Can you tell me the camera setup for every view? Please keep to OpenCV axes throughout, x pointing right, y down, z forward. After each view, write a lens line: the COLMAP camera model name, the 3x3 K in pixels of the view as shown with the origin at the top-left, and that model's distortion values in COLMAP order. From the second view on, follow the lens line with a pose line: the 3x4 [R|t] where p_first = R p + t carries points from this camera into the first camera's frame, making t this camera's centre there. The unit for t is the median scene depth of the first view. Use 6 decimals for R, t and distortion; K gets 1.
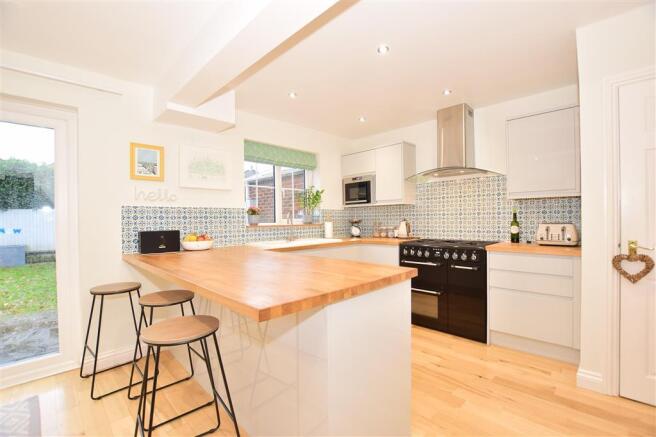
lens RADIAL K [[294.5, 0, 328.0], [0, 294.5, 218.5], [0, 0, 1]] dist [-0.001652, -0.000100]
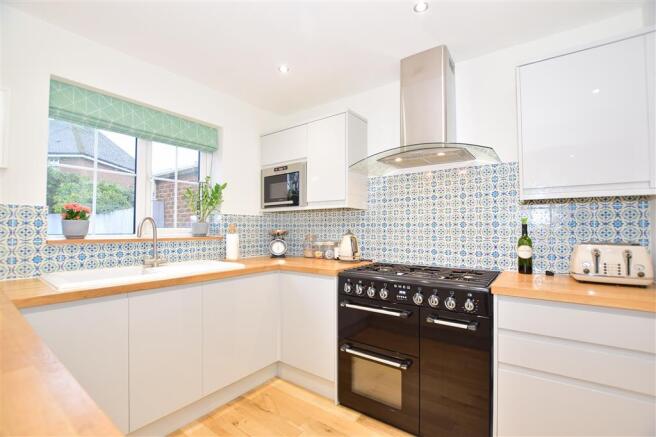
lens RADIAL K [[294.5, 0, 328.0], [0, 294.5, 218.5], [0, 0, 1]] dist [-0.001652, -0.000100]
pose [[0.988379, 0.020176, 0.150666, 0.118790], [-0.015139, 0.999290, -0.034501, -0.002793], [-0.151256, 0.031819, 0.987982, 0.378201]]
